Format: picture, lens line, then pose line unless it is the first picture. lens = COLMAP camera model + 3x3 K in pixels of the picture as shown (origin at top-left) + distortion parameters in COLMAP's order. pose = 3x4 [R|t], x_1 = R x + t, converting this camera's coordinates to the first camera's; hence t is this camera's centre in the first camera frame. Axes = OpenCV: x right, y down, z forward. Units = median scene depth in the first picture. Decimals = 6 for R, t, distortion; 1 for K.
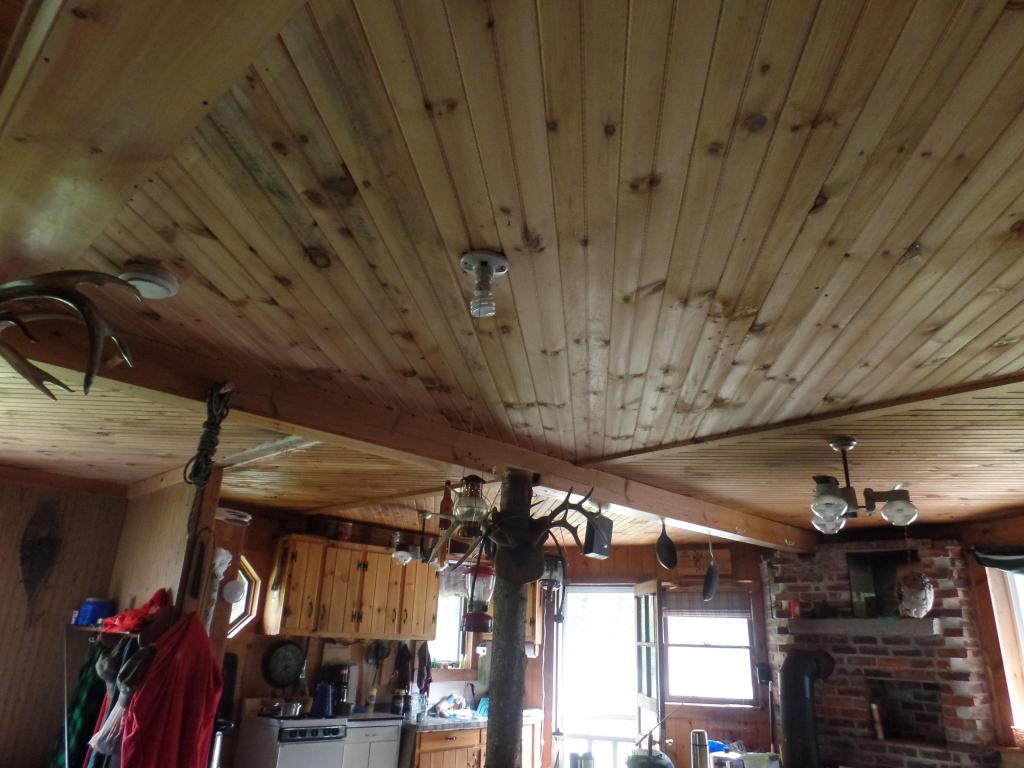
lens RADIAL K [[711.9, 0, 519.8], [0, 711.9, 396.1], [0, 0, 1]] dist [0.005189, 0.008619]
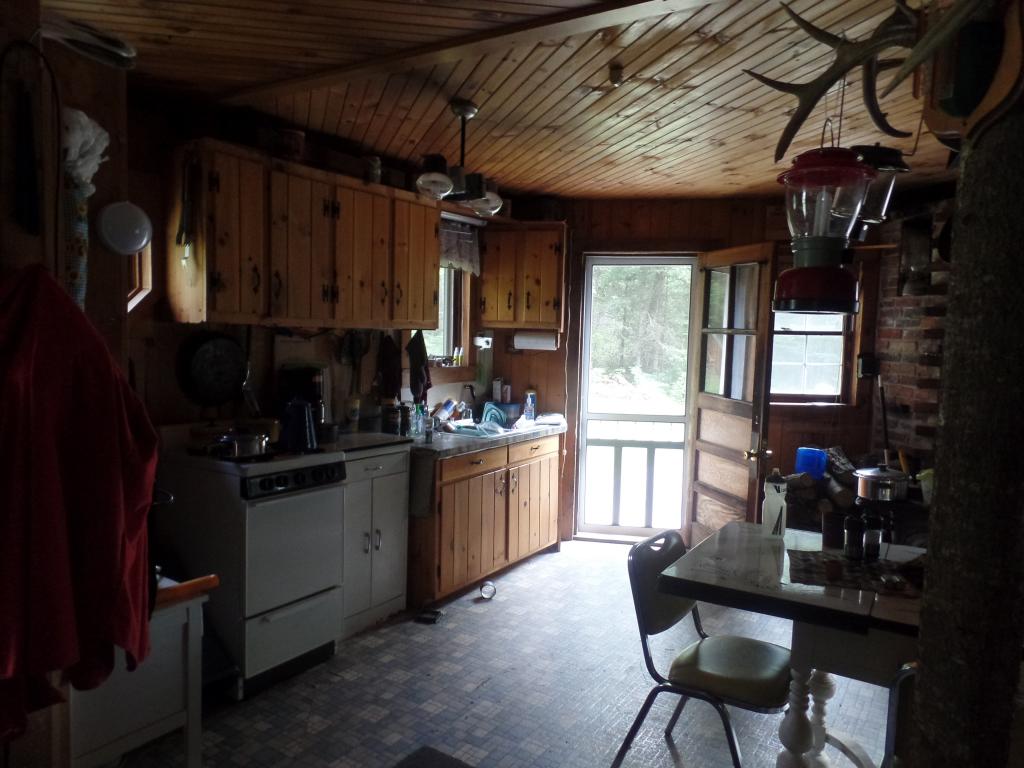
lens RADIAL K [[711.9, 0, 520.3], [0, 711.9, 386.6], [0, 0, 1]] dist [0.005189, 0.008619]
pose [[0.979594, -0.026022, 0.199297, -0.200430], [-0.056336, 0.916286, 0.396542, 0.139412], [-0.192932, -0.399678, 0.896122, 0.414196]]
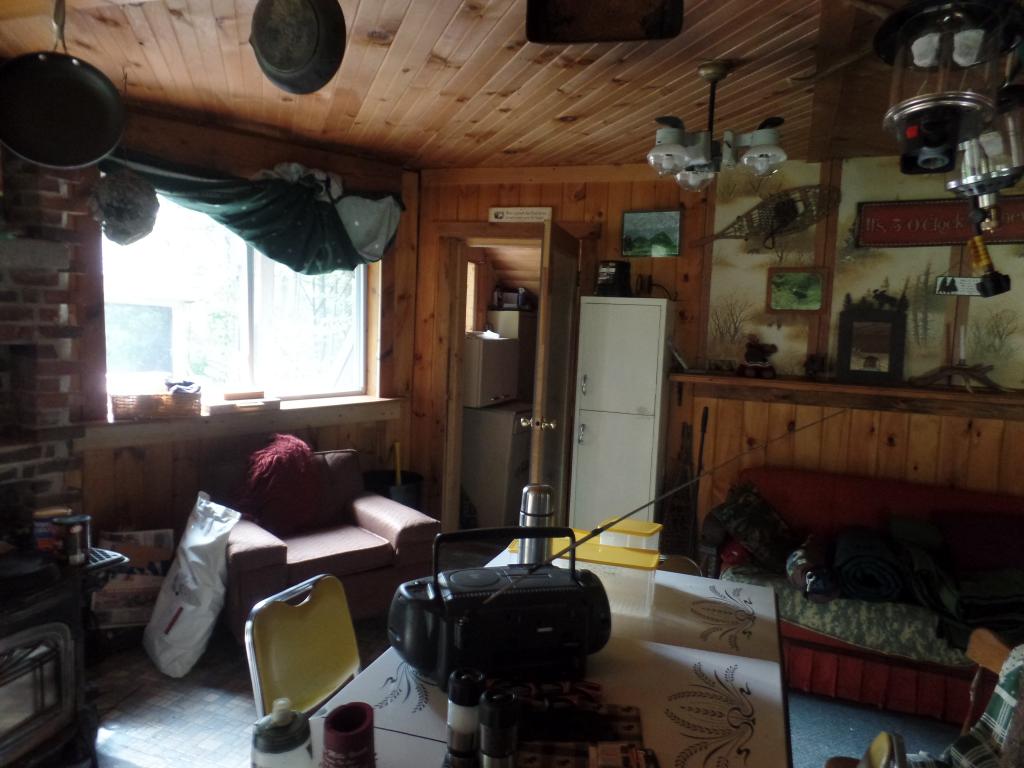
lens RADIAL K [[711.9, 0, 515.8], [0, 711.9, 389.3], [0, 0, 1]] dist [0.005189, 0.008619]
pose [[-0.399509, -0.135725, 0.906626, -0.113643], [-0.352356, 0.935743, -0.015184, 0.271574], [-0.846308, -0.325521, -0.421662, 0.803703]]
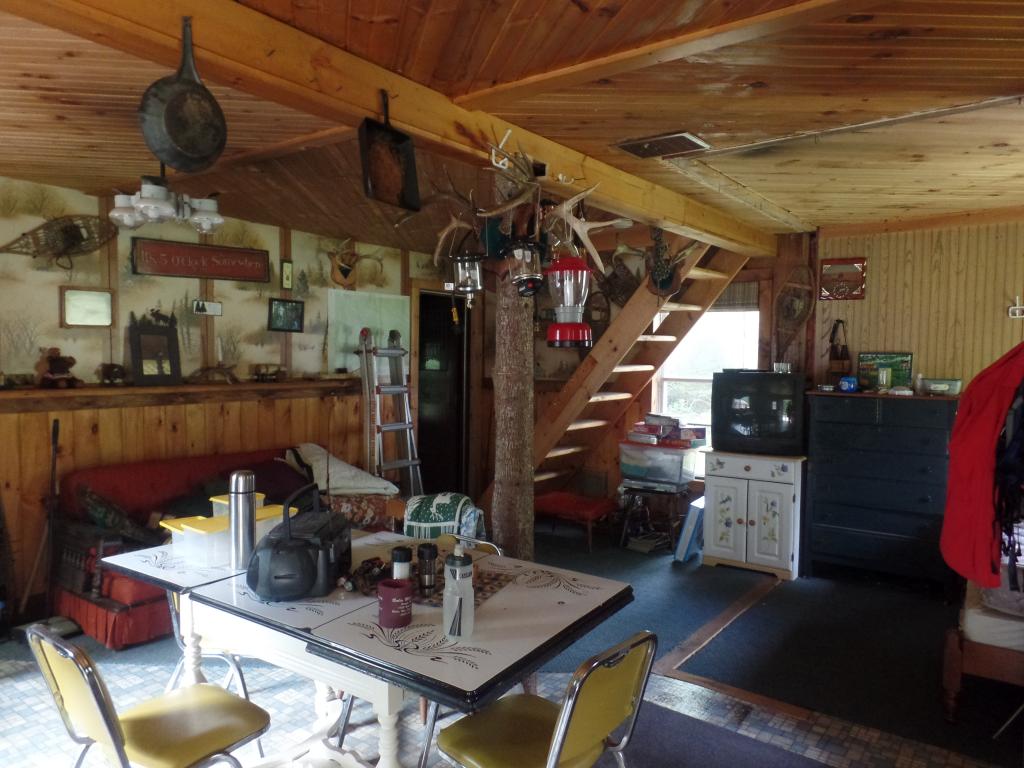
lens RADIAL K [[711.9, 0, 517.7], [0, 711.9, 389.1], [0, 0, 1]] dist [0.005189, 0.008619]
pose [[-0.989094, -0.039478, -0.141899, 0.064173], [0.001435, 0.960782, -0.277301, 0.375709], [0.147281, -0.274480, -0.950247, 1.092809]]
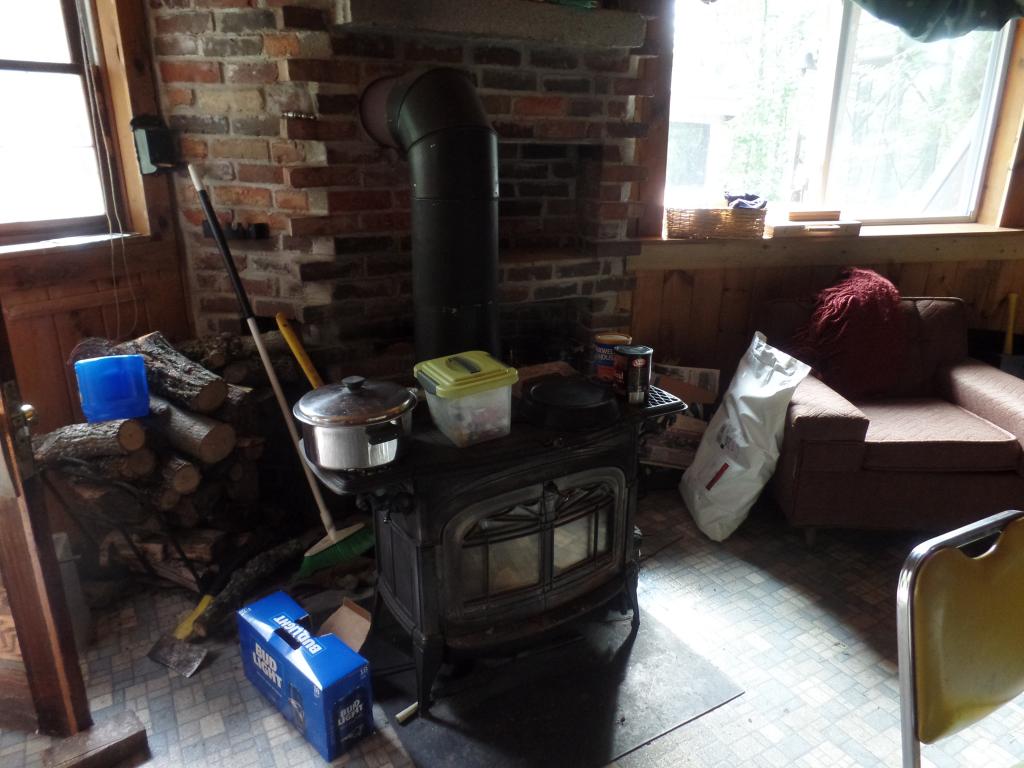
lens RADIAL K [[711.9, 0, 514.9], [0, 711.9, 388.2], [0, 0, 1]] dist [0.005189, 0.008619]
pose [[0.260203, -0.349318, 0.900151, 0.022990], [-0.318419, 0.849067, 0.421538, 0.315281], [-0.911539, -0.396311, 0.109701, 0.830221]]
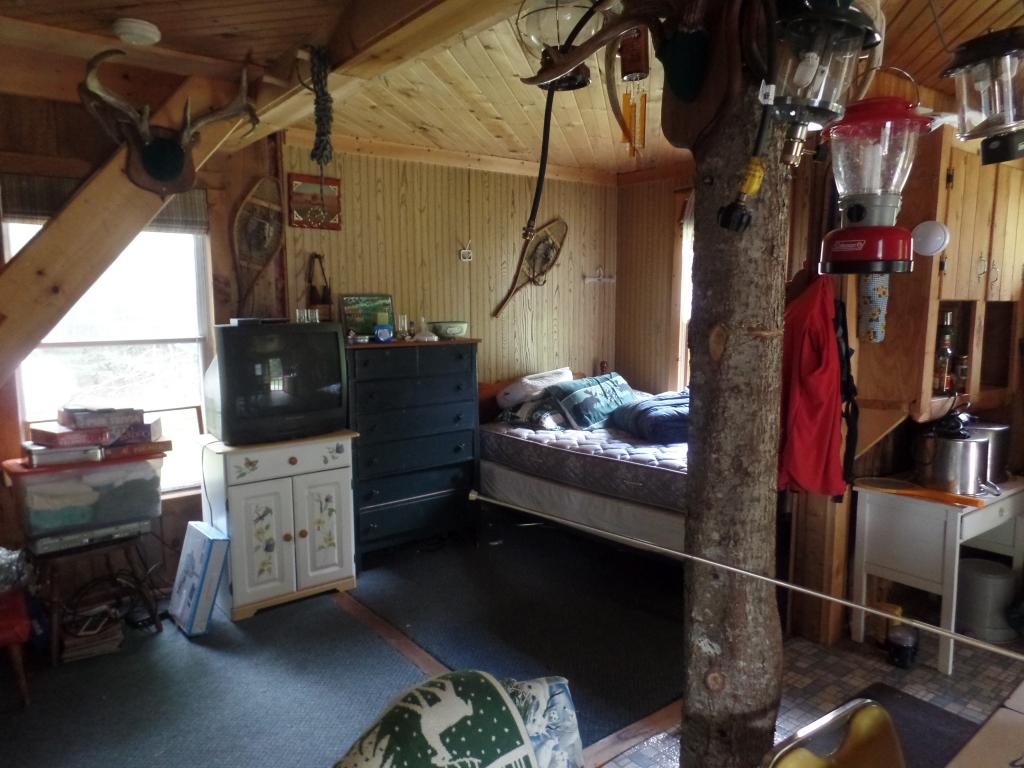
lens RADIAL K [[711.9, 0, 508.3], [0, 711.9, 388.0], [0, 0, 1]] dist [0.005189, 0.008619]
pose [[-0.133633, 0.081879, -0.987643, 0.239850], [0.323277, 0.945670, 0.034659, 0.201194], [0.936822, -0.314650, -0.152842, 0.547775]]
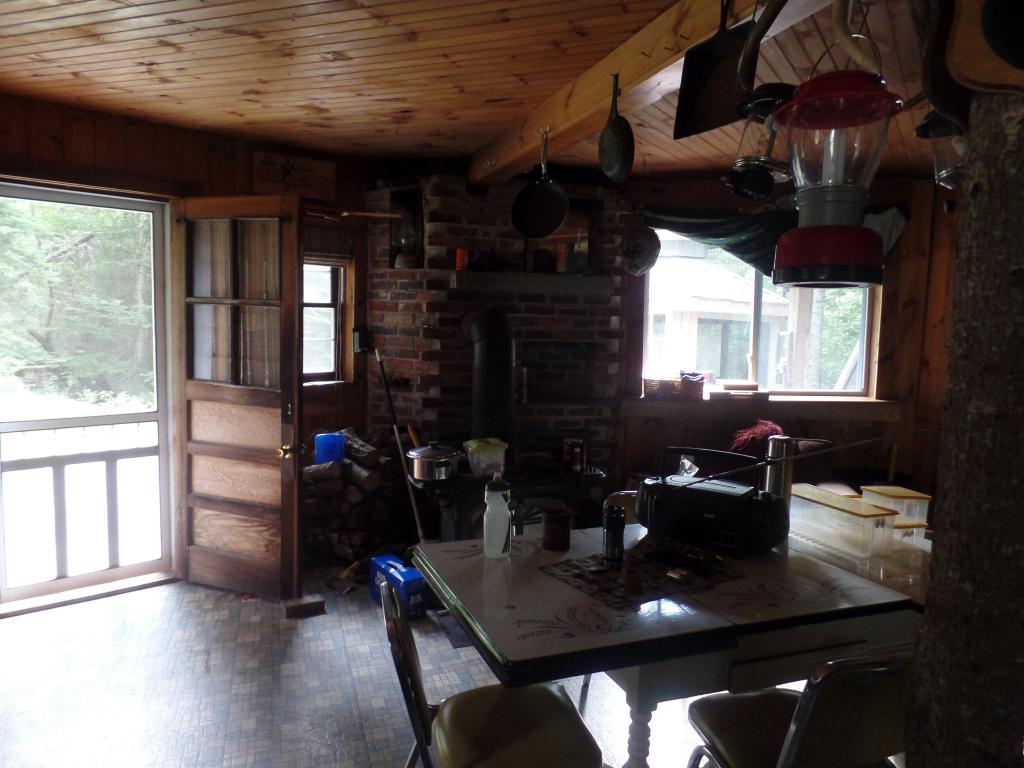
lens RADIAL K [[711.9, 0, 516.8], [0, 711.9, 388.0], [0, 0, 1]] dist [0.005189, 0.008619]
pose [[0.453561, -0.106662, 0.884819, -0.270211], [-0.301214, 0.916043, 0.264829, 0.213447], [-0.838780, -0.386636, 0.383354, 0.627751]]
